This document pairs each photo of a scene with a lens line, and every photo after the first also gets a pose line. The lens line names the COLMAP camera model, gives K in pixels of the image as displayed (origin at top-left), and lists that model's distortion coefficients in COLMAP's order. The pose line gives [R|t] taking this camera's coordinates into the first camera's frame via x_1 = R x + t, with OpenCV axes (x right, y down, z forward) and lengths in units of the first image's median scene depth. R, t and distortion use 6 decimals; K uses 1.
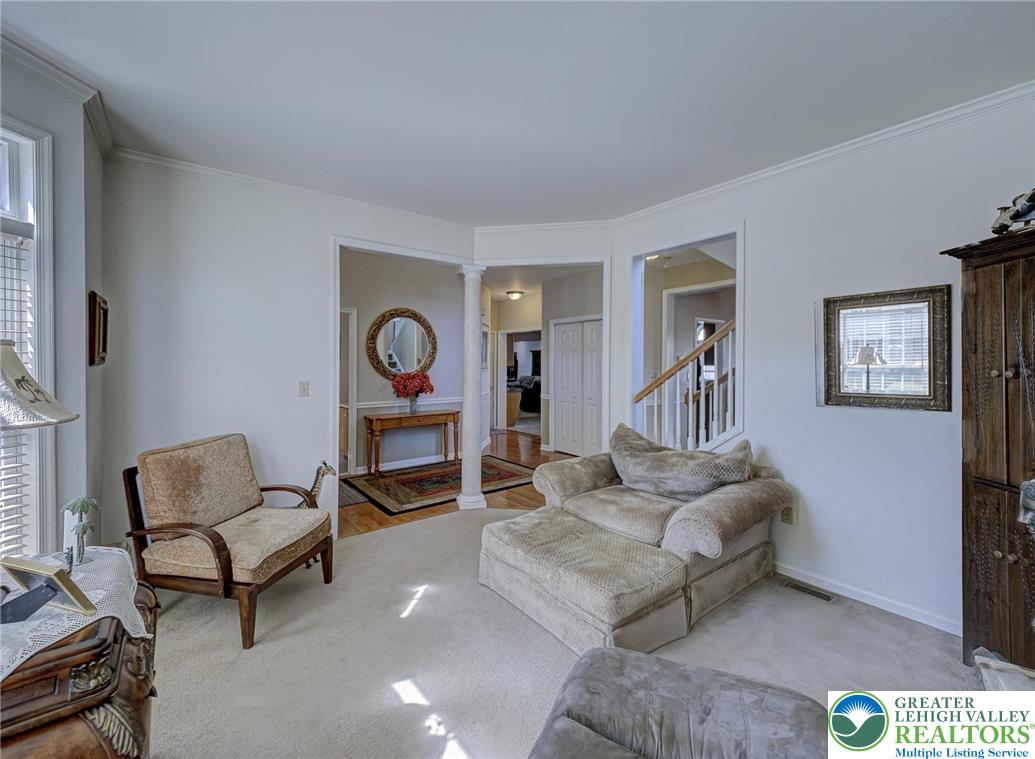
lens RADIAL K [[421.8, 0, 518.1], [0, 421.8, 369.1], [0, 0, 1]] dist [0.021848, -0.005988]
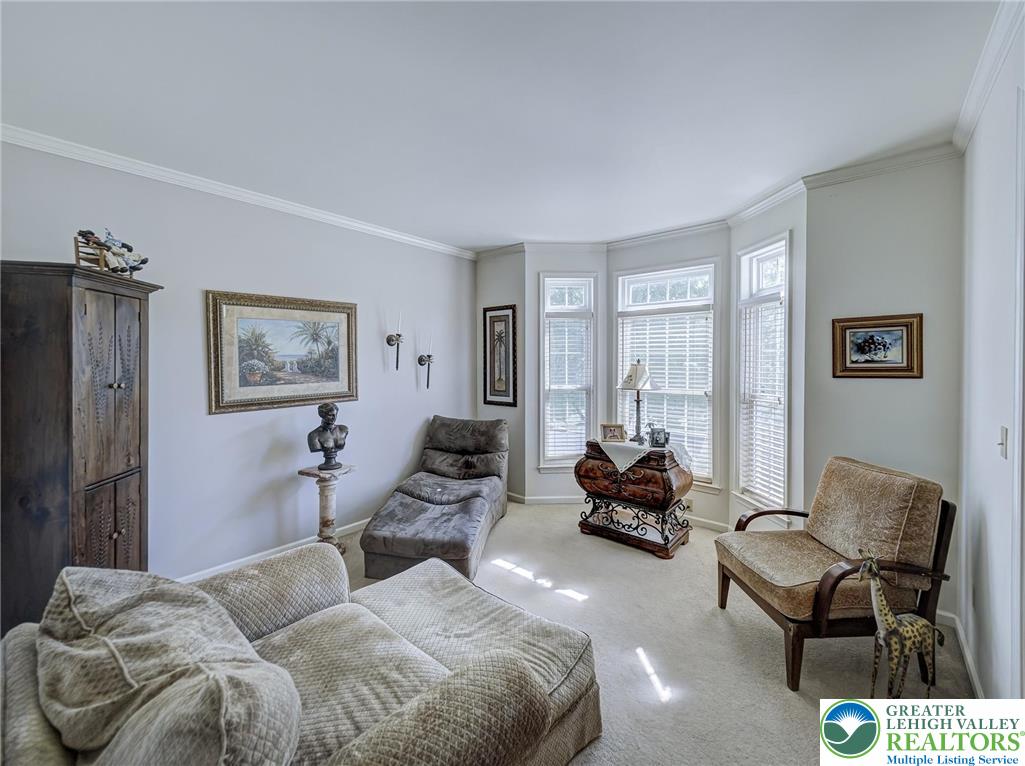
lens RADIAL K [[417.7, 0, 507.3], [0, 417.7, 368.7], [0, 0, 1]] dist [0.021848, -0.005988]
pose [[-0.984284, -0.012666, -0.176137, 0.173820], [-0.015950, 0.999724, 0.017241, -0.043640], [0.175870, 0.019779, -0.984215, 1.711319]]
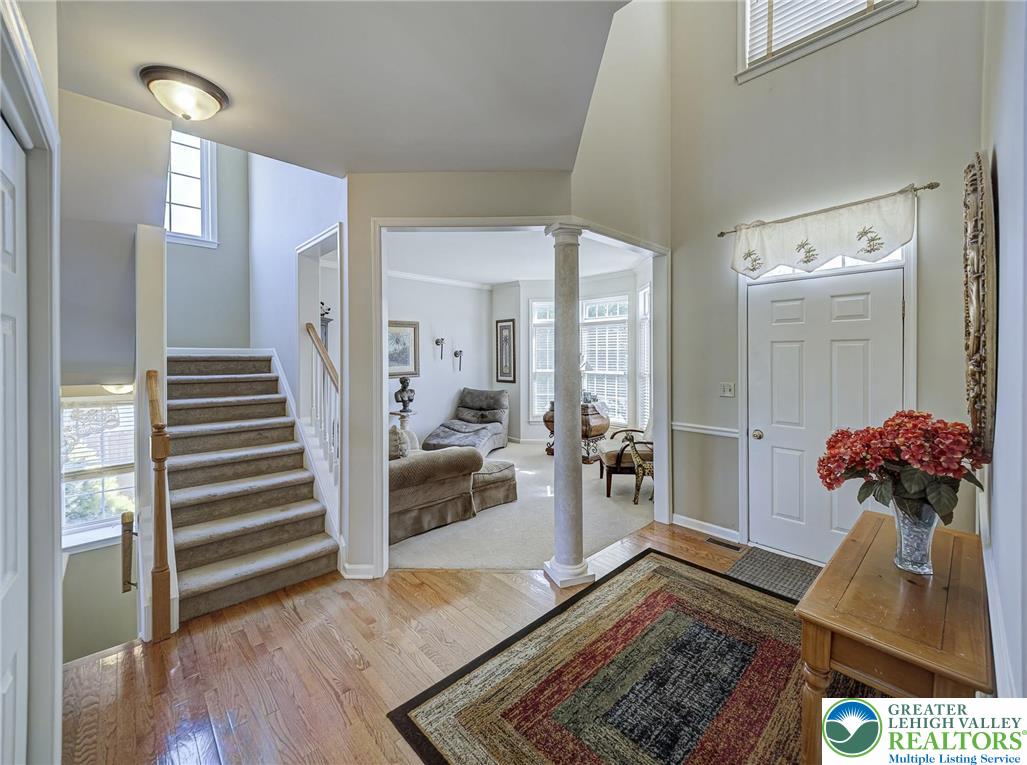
lens RADIAL K [[418.5, 0, 511.6], [0, 418.5, 372.7], [0, 0, 1]] dist [0.021848, -0.005988]
pose [[-0.997545, -0.012368, -0.068928, 0.040920], [-0.015218, 0.999044, 0.040973, -0.037664], [0.068355, 0.041921, -0.996780, 2.798222]]
